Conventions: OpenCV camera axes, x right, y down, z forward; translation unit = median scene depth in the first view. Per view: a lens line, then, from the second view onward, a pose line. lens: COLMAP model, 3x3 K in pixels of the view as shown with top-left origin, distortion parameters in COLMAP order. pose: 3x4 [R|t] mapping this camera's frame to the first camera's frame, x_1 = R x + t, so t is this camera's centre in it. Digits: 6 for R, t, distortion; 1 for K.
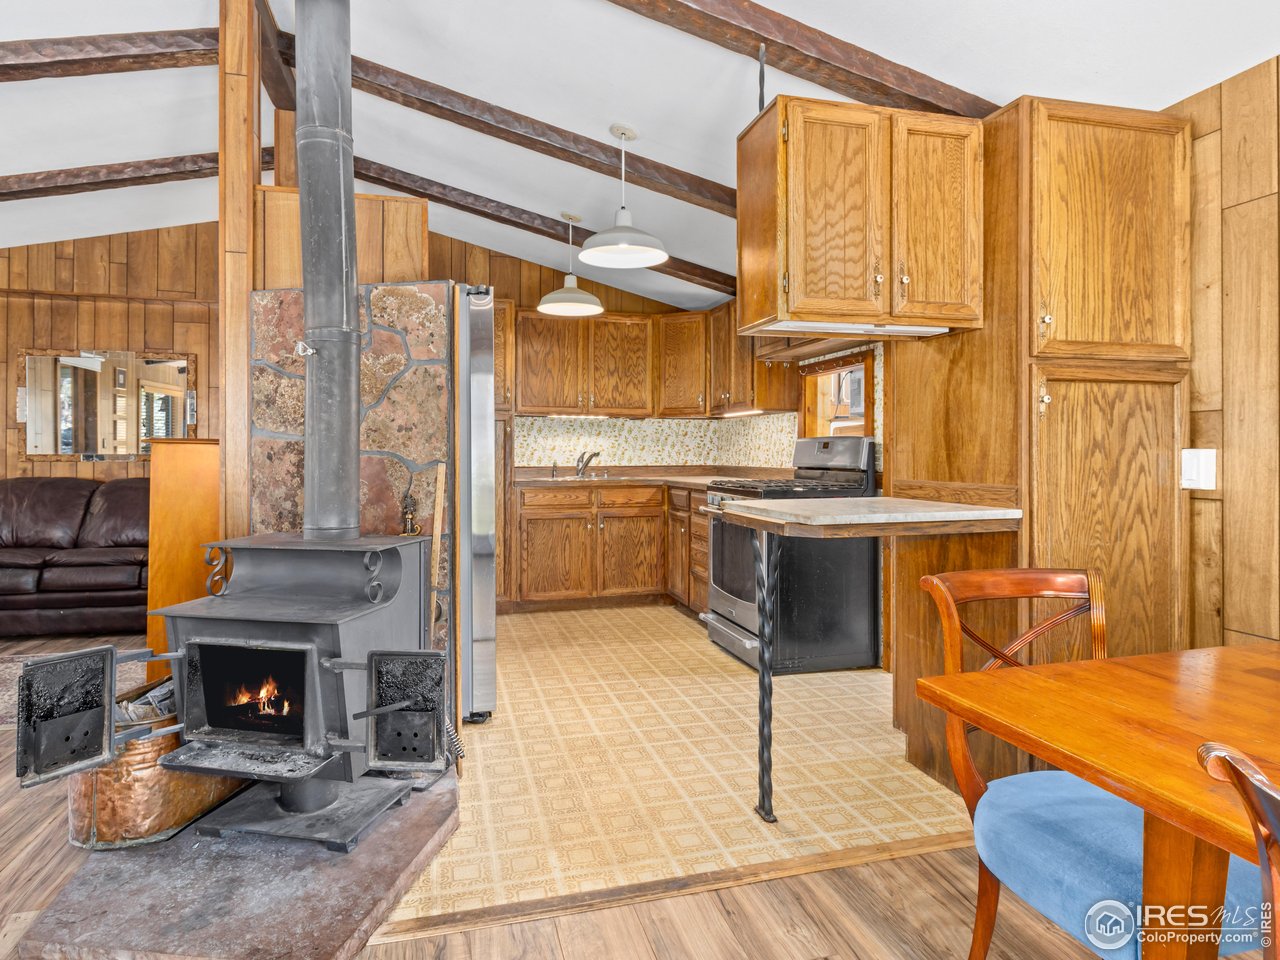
lens RADIAL K [[800.6, 0, 640.2], [0, 800.6, 472.8], [0, 0, 1]] dist [0.003374, 0.000068]
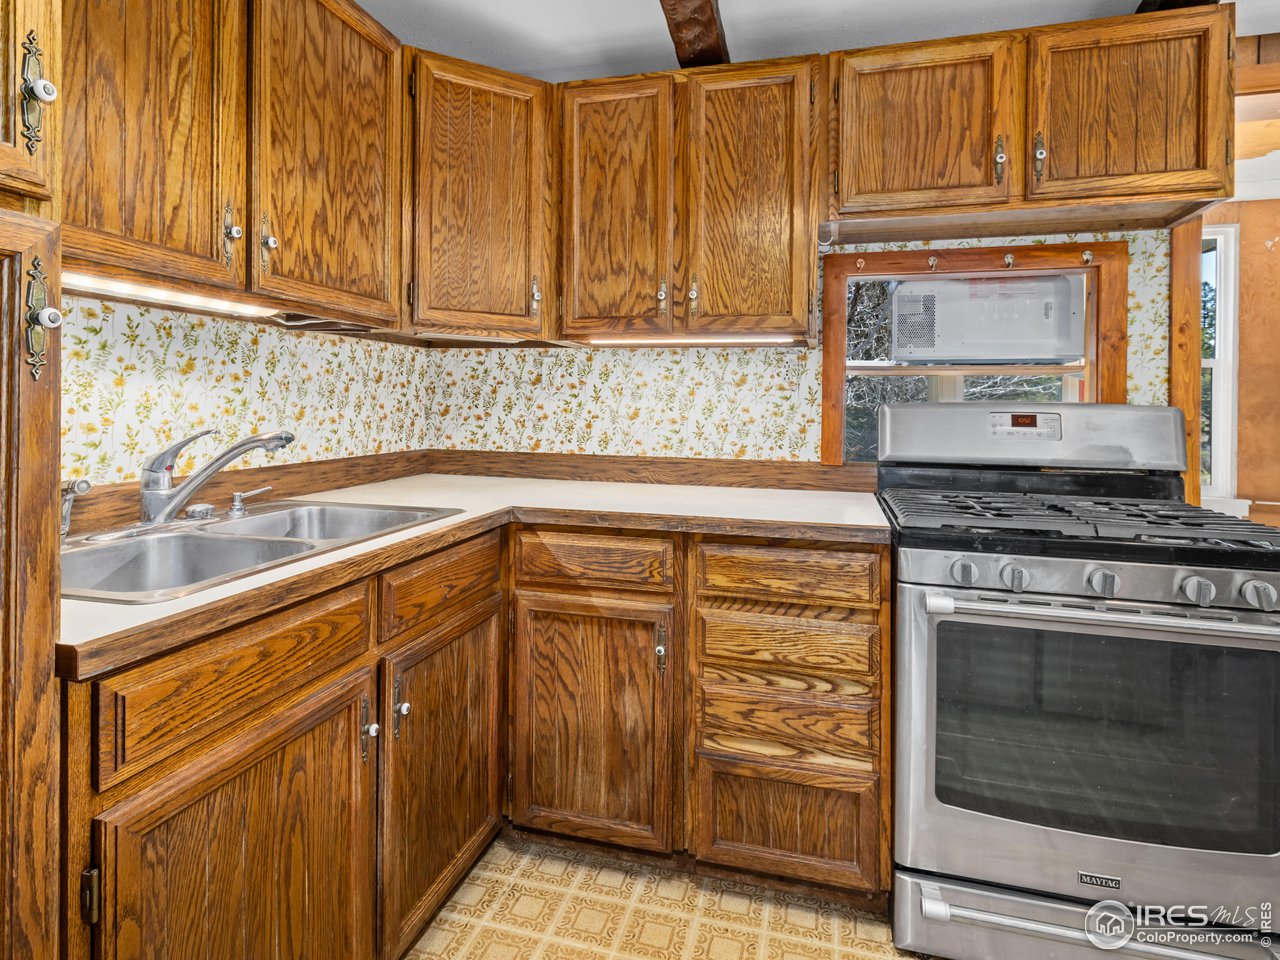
lens RADIAL K [[711.9, 0, 649.1], [0, 711.9, 411.1], [0, 0, 1]] dist [0.004625, 0.001686]
pose [[0.501904, -0.002908, 0.864918, -0.206902], [0.008209, 0.999965, -0.001402, -0.032586], [-0.864884, 0.007804, 0.501911, 0.769457]]
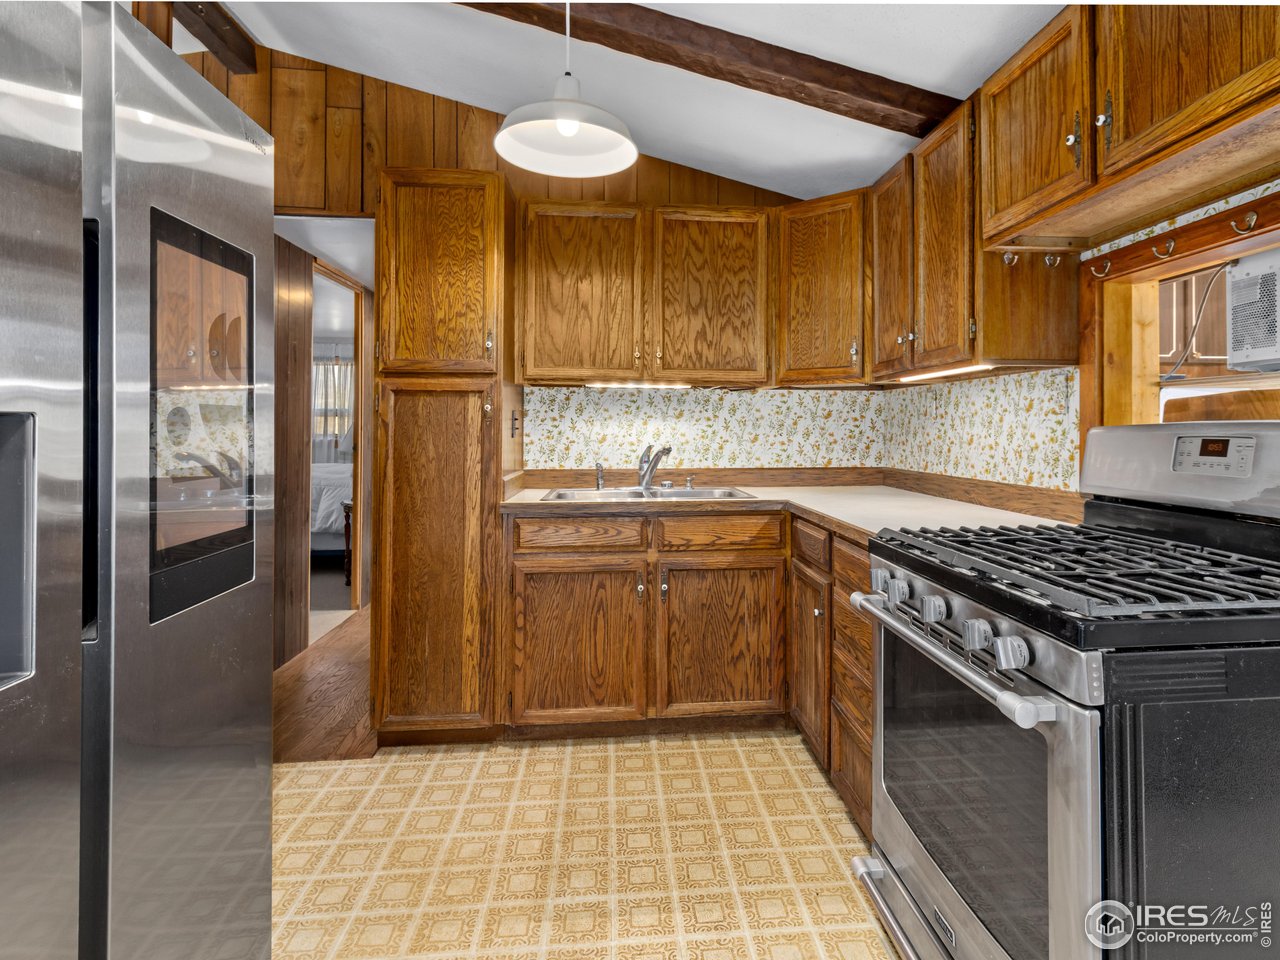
lens RADIAL K [[711.9, 0, 671.1], [0, 711.9, 424.7], [0, 0, 1]] dist [0.004625, 0.001686]
pose [[0.984063, 0.000027, -0.177819, 0.039424], [-0.005773, 0.999478, -0.031797, -0.025799], [0.177726, 0.032317, 0.983549, 0.505520]]
